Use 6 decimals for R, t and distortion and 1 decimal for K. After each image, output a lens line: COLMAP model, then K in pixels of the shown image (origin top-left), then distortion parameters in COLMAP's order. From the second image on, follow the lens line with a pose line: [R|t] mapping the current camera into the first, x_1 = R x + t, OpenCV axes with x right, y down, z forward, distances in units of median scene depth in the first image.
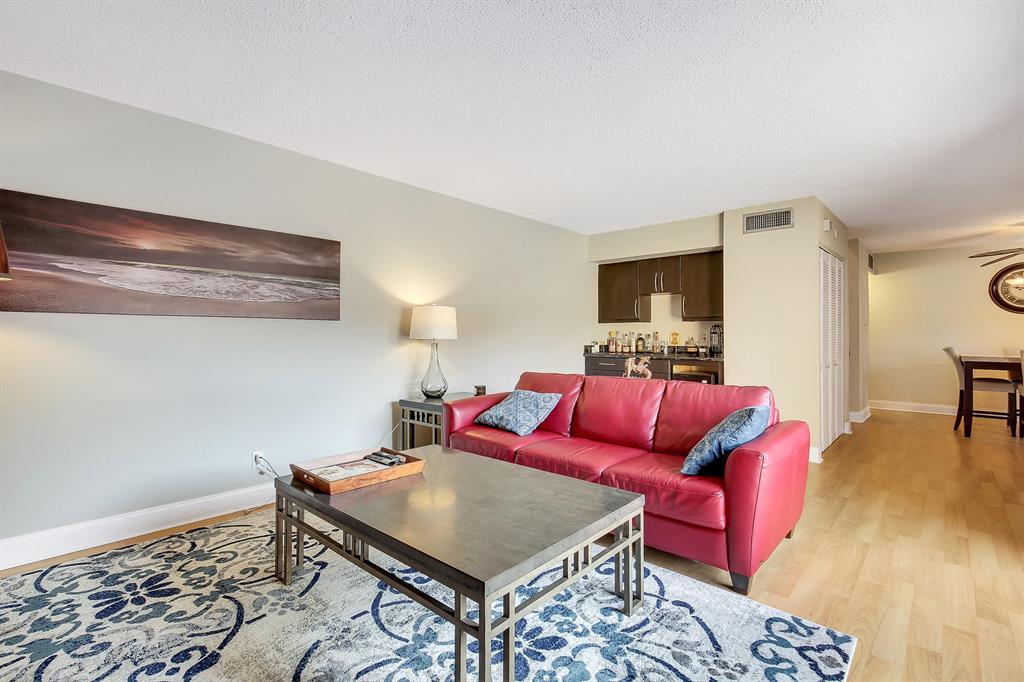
lens RADIAL K [[476.8, 0, 514.0], [0, 476.8, 335.6], [0, 0, 1]] dist [0.001428, -0.000092]
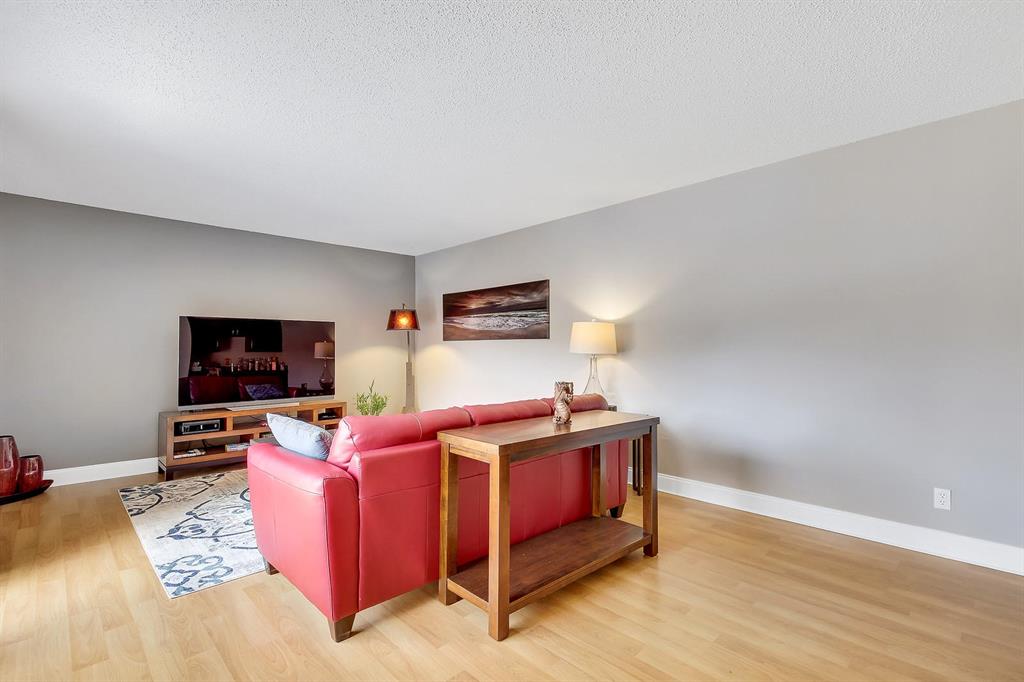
lens RADIAL K [[476.8, 0, 512.0], [0, 476.8, 344.8], [0, 0, 1]] dist [0.001428, -0.000092]
pose [[-0.060528, -0.012788, -0.998085, 1.153217], [-0.003951, 0.999913, -0.012572, 0.000295], [0.998159, 0.003182, -0.060573, 1.185455]]
